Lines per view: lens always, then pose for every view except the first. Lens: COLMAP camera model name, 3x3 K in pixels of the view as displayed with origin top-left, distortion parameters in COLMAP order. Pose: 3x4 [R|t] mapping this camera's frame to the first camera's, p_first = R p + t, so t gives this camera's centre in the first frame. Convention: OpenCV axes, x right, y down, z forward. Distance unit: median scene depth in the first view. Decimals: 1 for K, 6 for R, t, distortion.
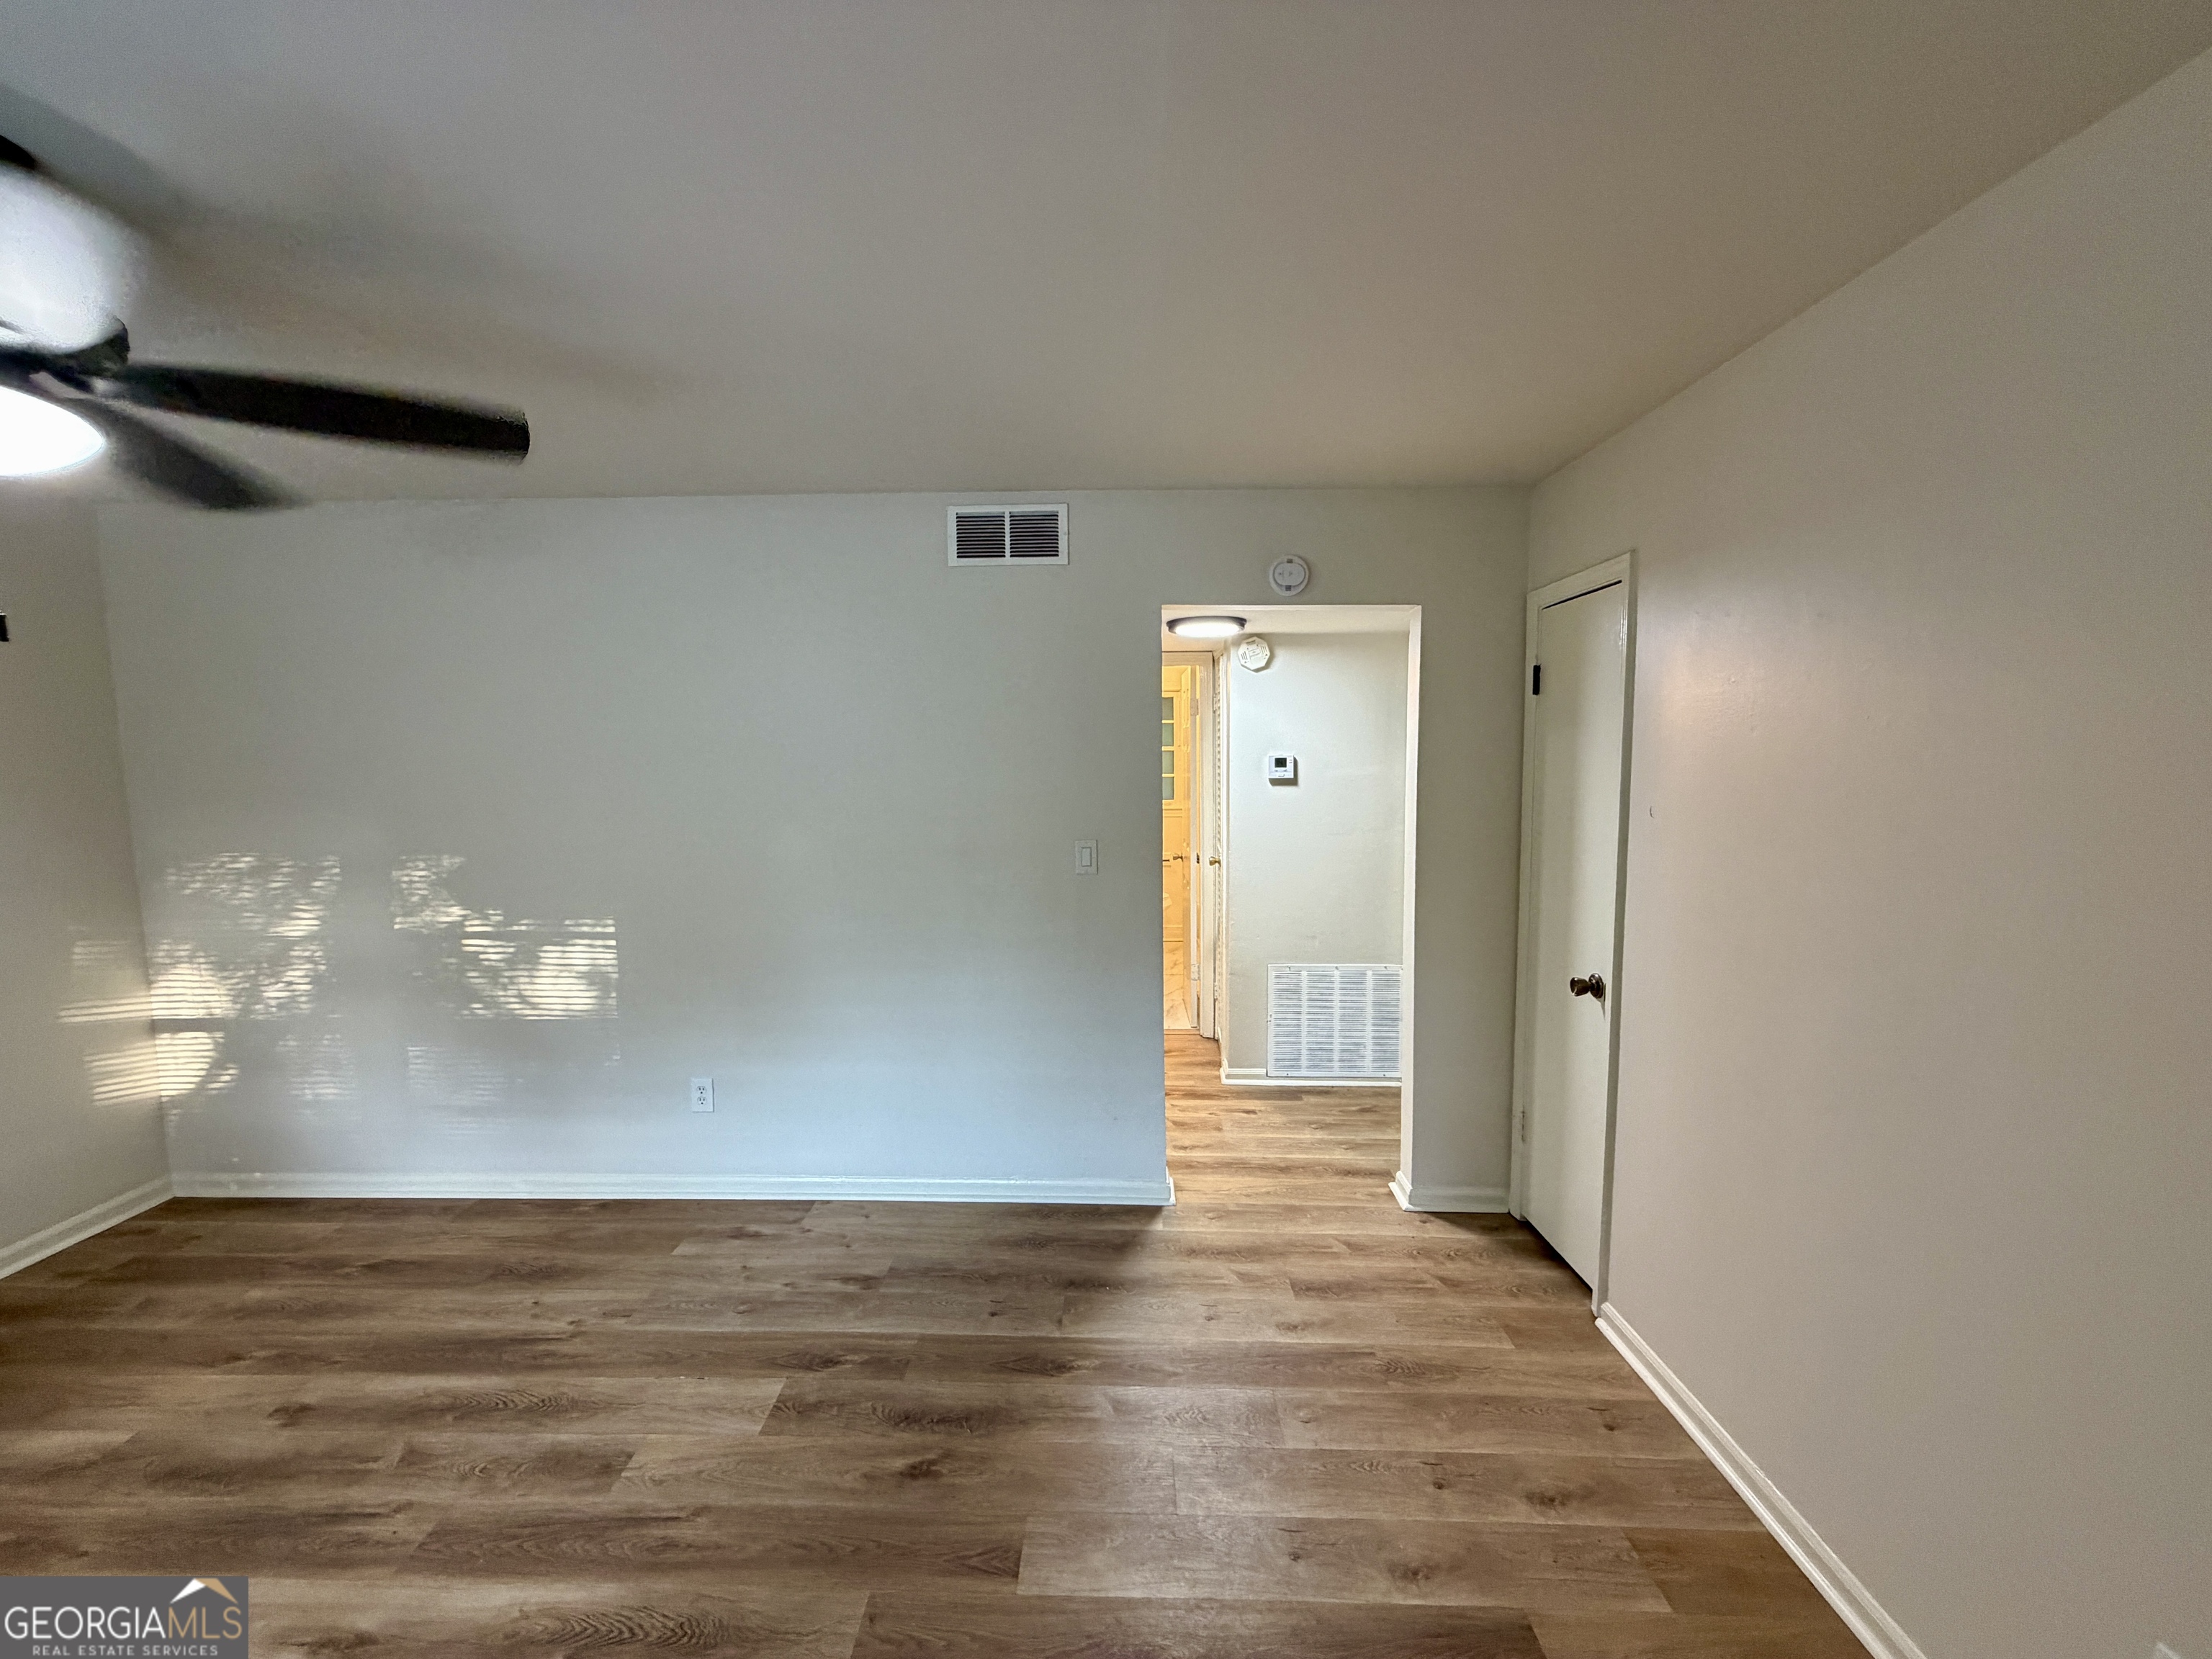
lens RADIAL K [[885.0, 0, 1108.0], [0, 885.0, 838.5], [0, 0, 1]] dist [0.000381, -0.000296]
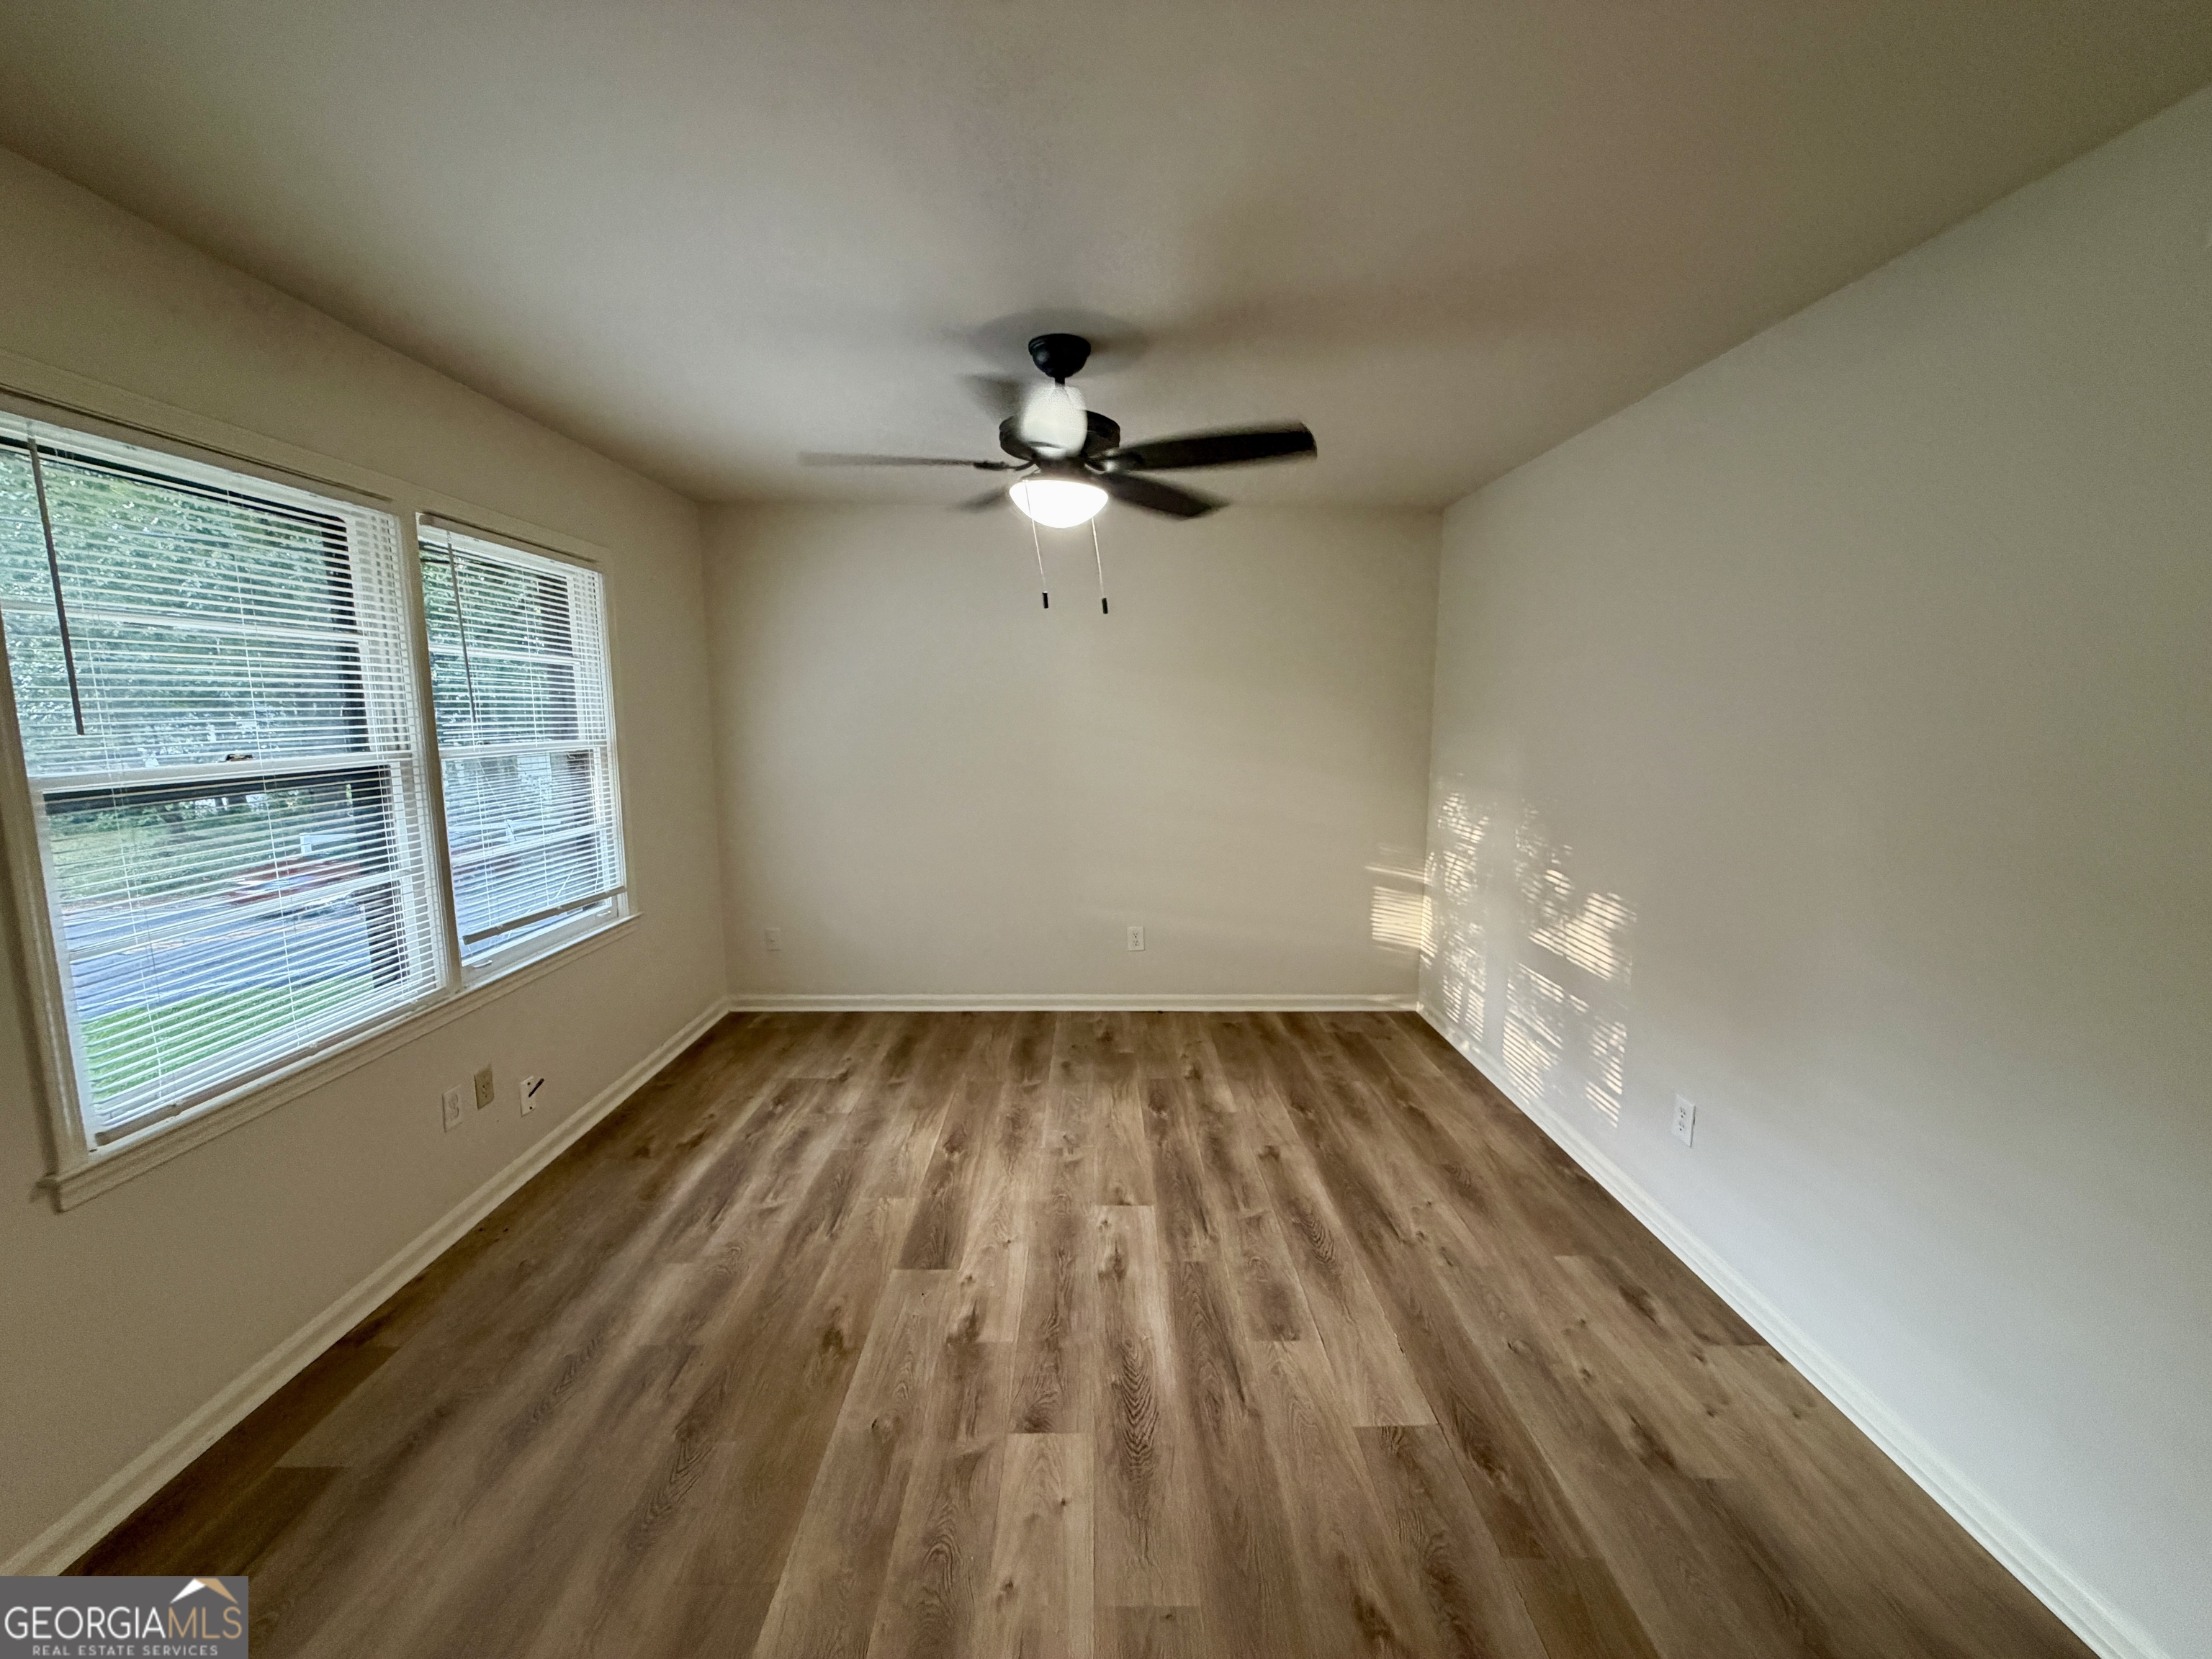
lens RADIAL K [[885.0, 0, 1099.2], [0, 885.0, 824.0], [0, 0, 1]] dist [0.000381, -0.000296]
pose [[0.022506, 0.139775, -0.989928, 0.356544], [-0.099899, 0.985537, 0.136884, -0.035549], [0.994743, 0.095813, 0.036144, 0.544964]]
